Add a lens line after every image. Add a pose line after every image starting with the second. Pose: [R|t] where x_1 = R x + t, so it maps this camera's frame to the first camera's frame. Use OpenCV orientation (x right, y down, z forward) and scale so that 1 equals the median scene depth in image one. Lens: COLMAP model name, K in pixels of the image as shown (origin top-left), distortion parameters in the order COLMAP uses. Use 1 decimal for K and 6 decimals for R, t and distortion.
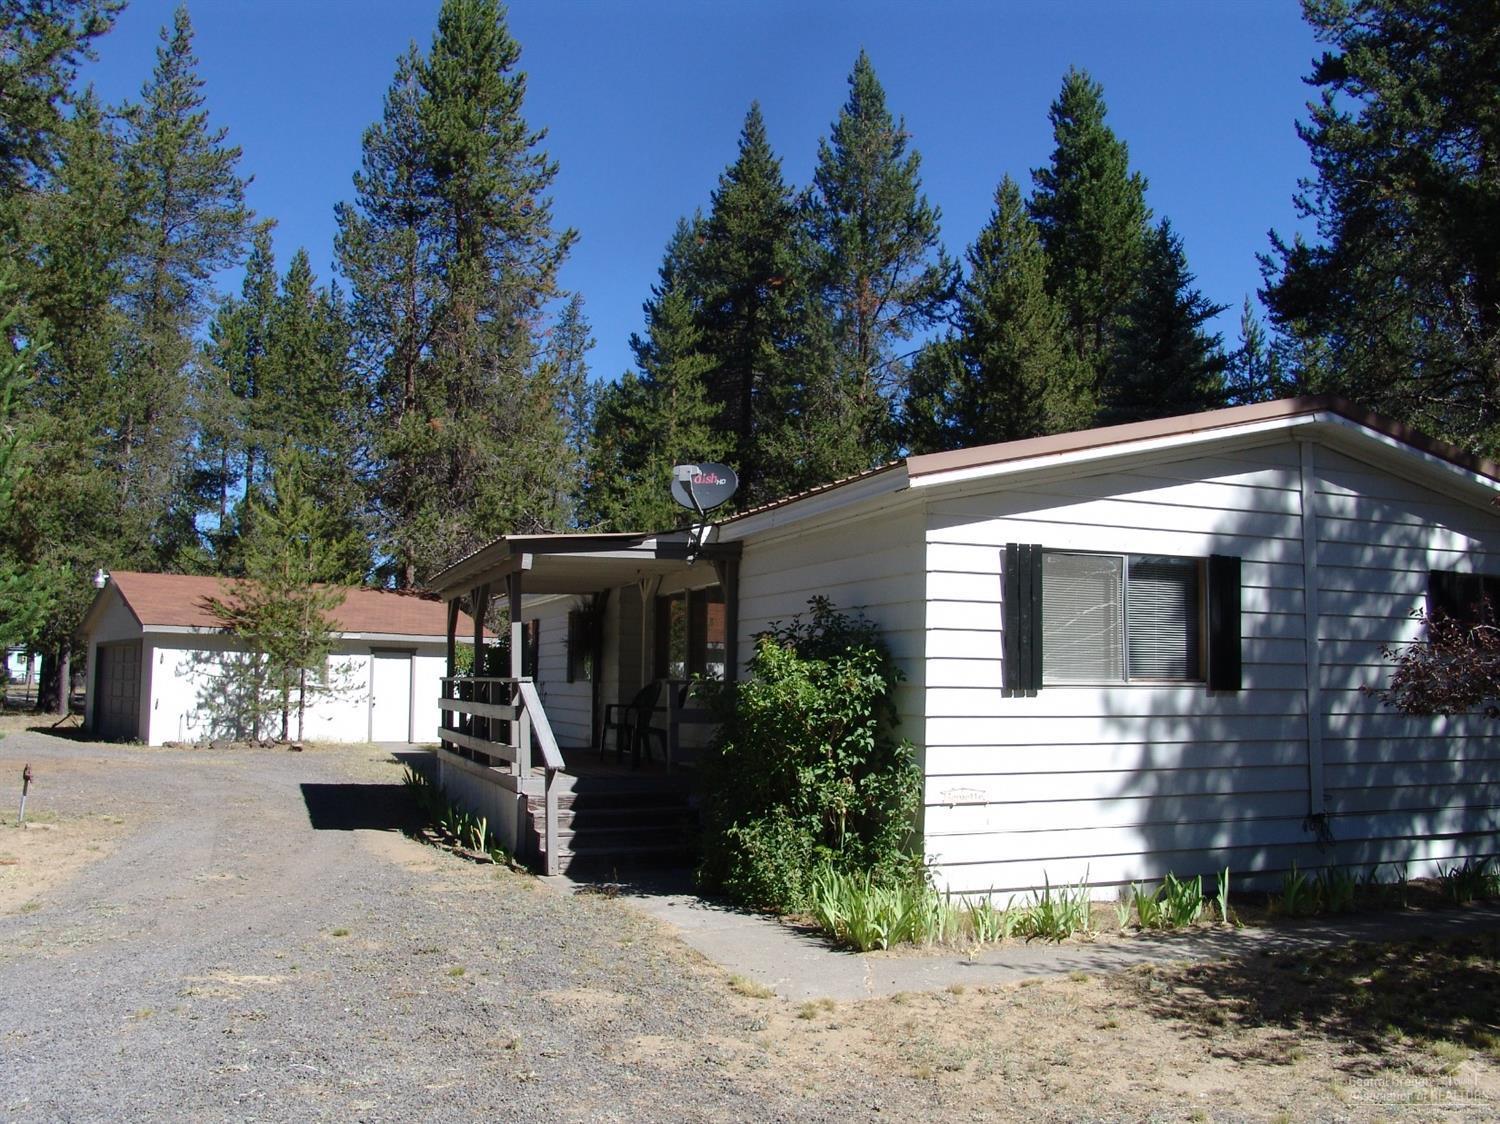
lens RADIAL K [[1261.7, 0, 750.0], [0, 1261.7, 562.0], [0, 0, 1]] dist [-0.119048, 0.104659]
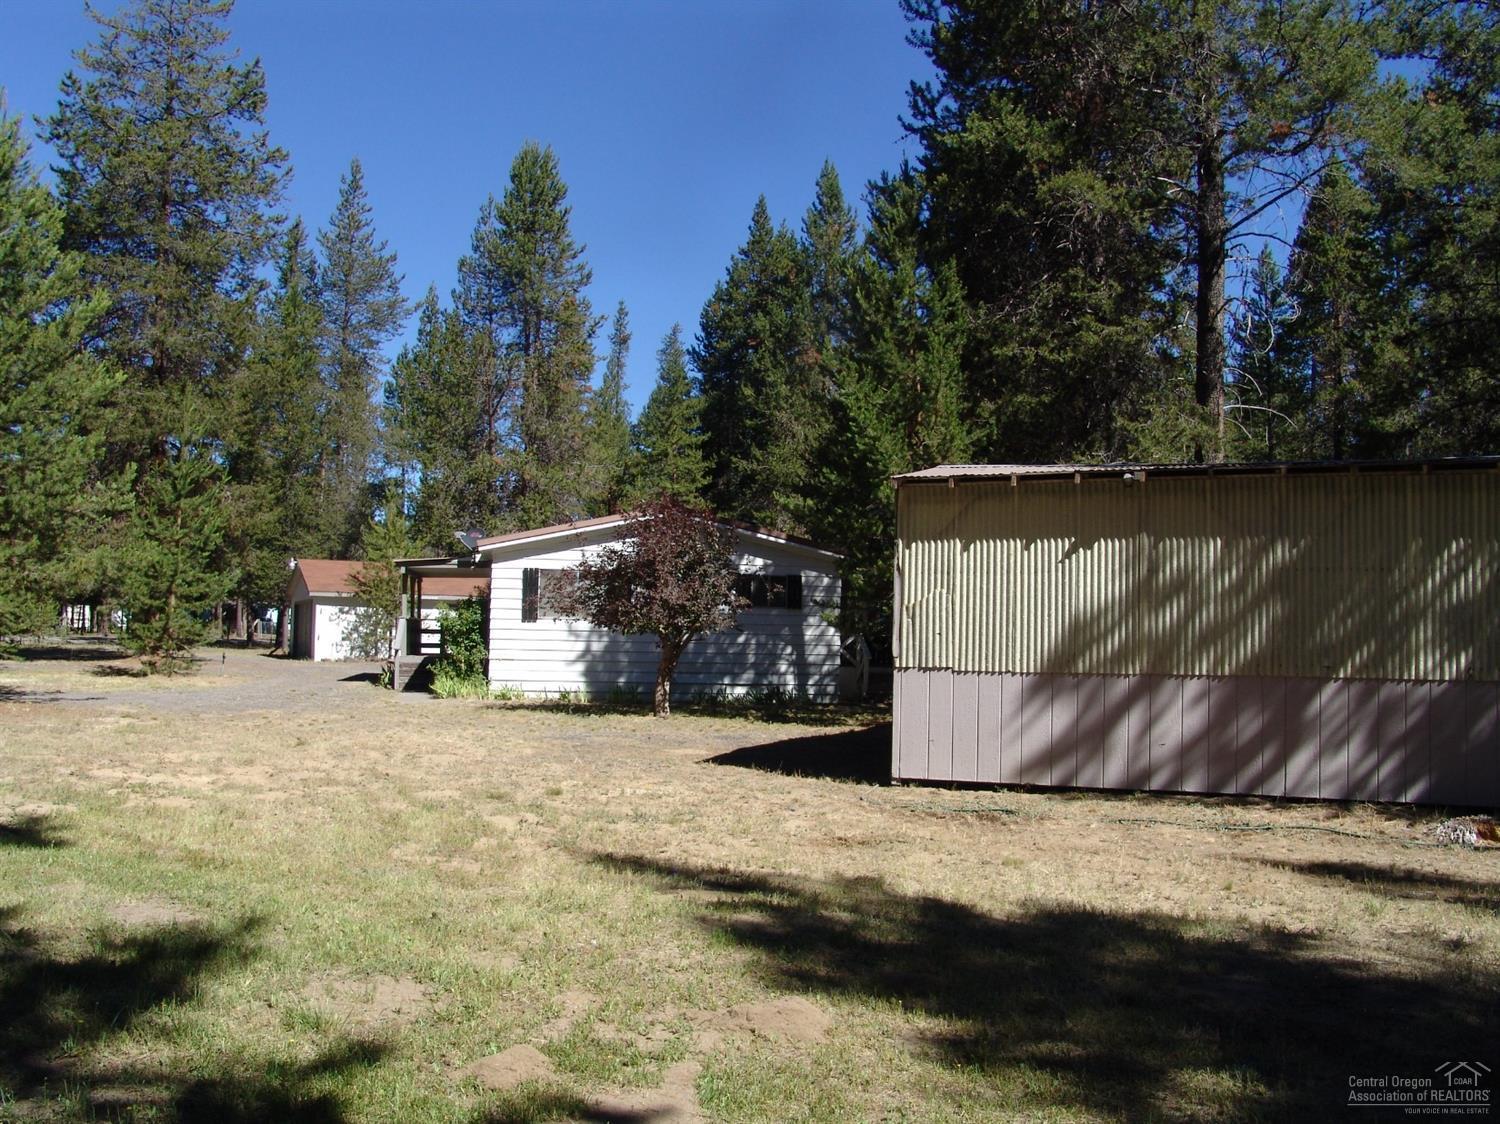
lens RADIAL K [[1261.7, 0, 750.0], [0, 1261.7, 562.0], [0, 0, 1]] dist [-0.119048, 0.104659]
pose [[0.982065, -0.004267, -0.188494, 0.440965], [0.010669, 0.999400, 0.032959, -0.041398], [0.188241, -0.034379, 0.981521, -0.594379]]
